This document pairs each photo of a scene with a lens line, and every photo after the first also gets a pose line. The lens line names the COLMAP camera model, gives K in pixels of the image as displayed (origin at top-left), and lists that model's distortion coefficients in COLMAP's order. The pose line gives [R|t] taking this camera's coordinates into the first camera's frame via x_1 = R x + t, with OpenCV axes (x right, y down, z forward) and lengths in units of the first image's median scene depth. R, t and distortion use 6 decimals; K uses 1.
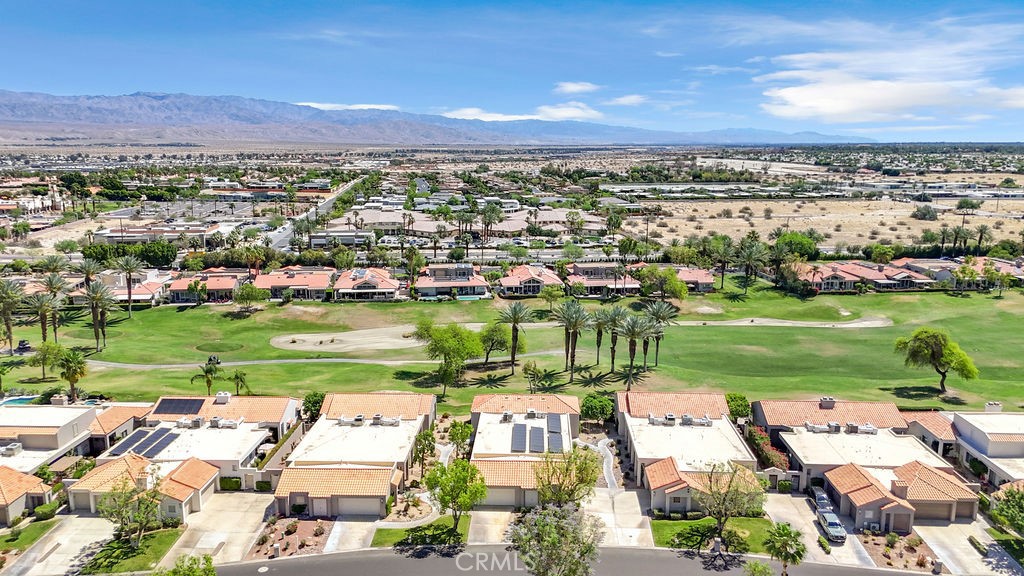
lens RADIAL K [[752.9, 0, 512.0], [0, 752.9, 288.0], [0, 0, 1]] dist [0.084979, -0.083439]
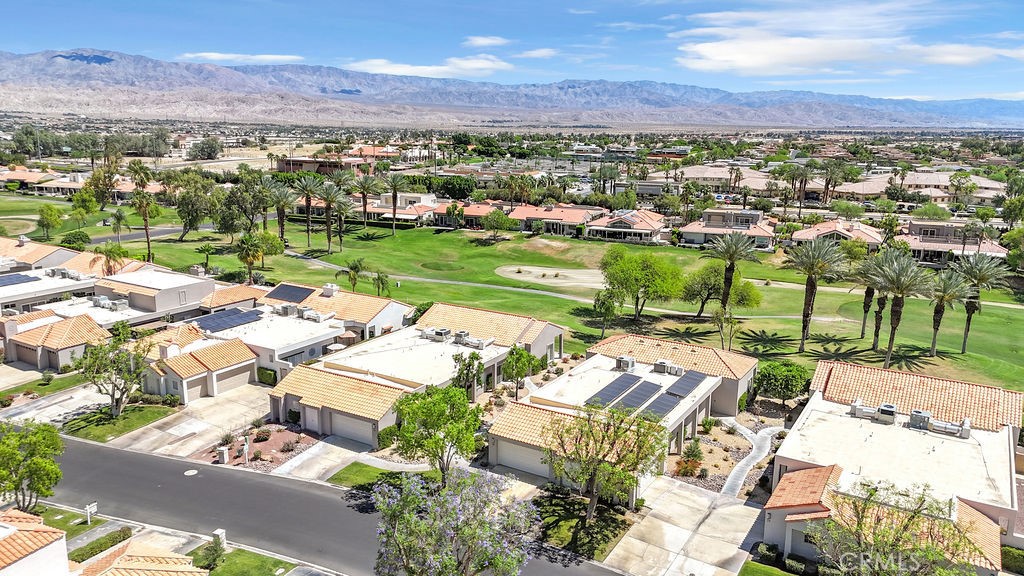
lens RADIAL K [[752.9, 0, 512.0], [0, 752.9, 288.0], [0, 0, 1]] dist [0.084979, -0.083439]
pose [[0.870956, 0.115281, -0.477646, 0.123759], [-0.106104, 0.993279, 0.046256, 0.044465], [0.479768, 0.010393, 0.877334, 0.189383]]
